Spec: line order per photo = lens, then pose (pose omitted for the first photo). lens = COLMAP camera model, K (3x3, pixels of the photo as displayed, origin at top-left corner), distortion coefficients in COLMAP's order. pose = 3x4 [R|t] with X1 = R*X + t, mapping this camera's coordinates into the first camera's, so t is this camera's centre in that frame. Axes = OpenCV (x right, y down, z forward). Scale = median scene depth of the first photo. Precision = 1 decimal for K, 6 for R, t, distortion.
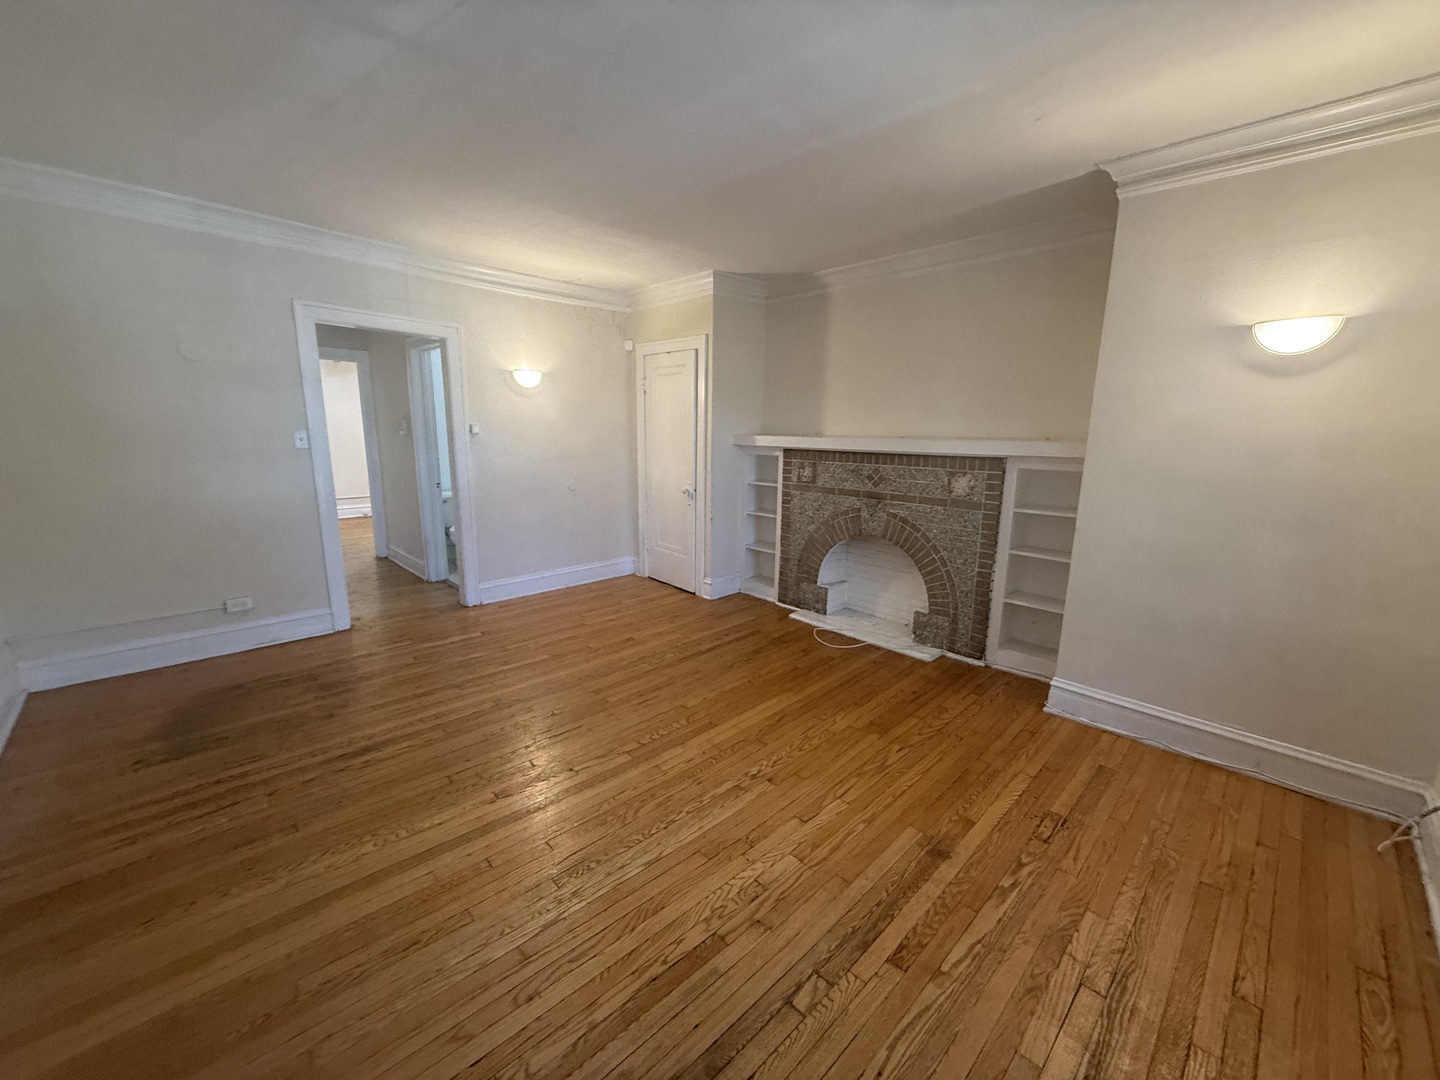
lens RADIAL K [[573.7, 0, 716.9], [0, 573.7, 537.6], [0, 0, 1]] dist [0.000363, 0.000335]
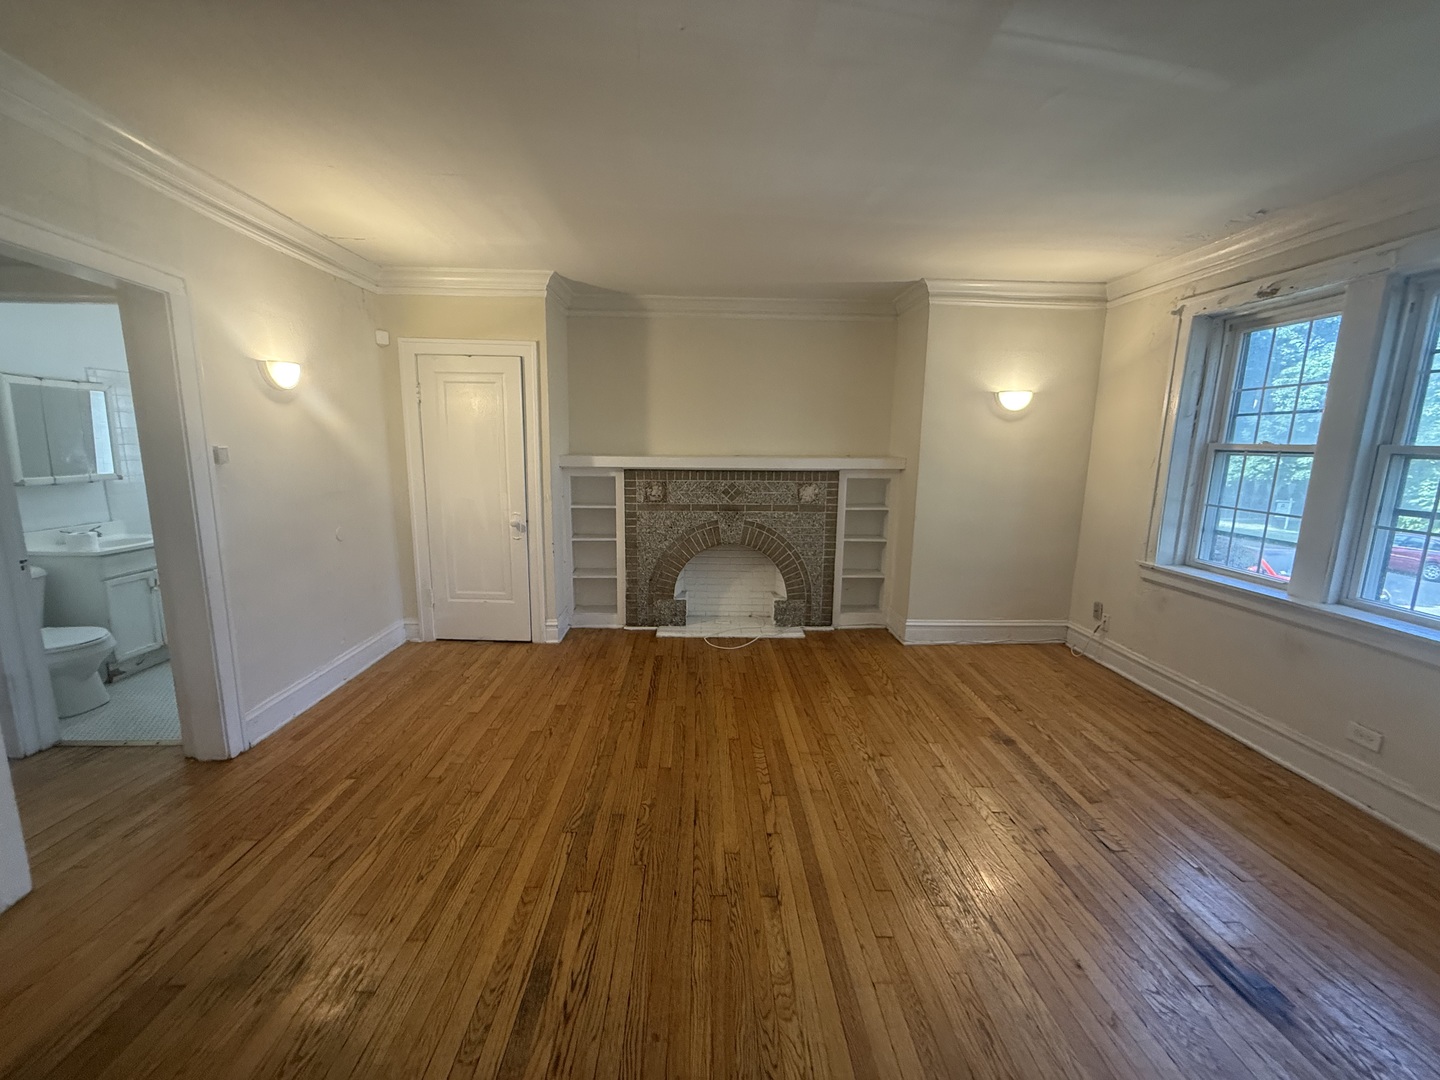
lens RADIAL K [[573.7, 0, 716.9], [0, 573.7, 537.6], [0, 0, 1]] dist [0.000363, 0.000335]
pose [[0.668550, -0.124549, 0.733163, -0.573372], [0.136982, 0.989631, 0.043207, -0.067916], [-0.730942, 0.071544, 0.678679, 0.260580]]
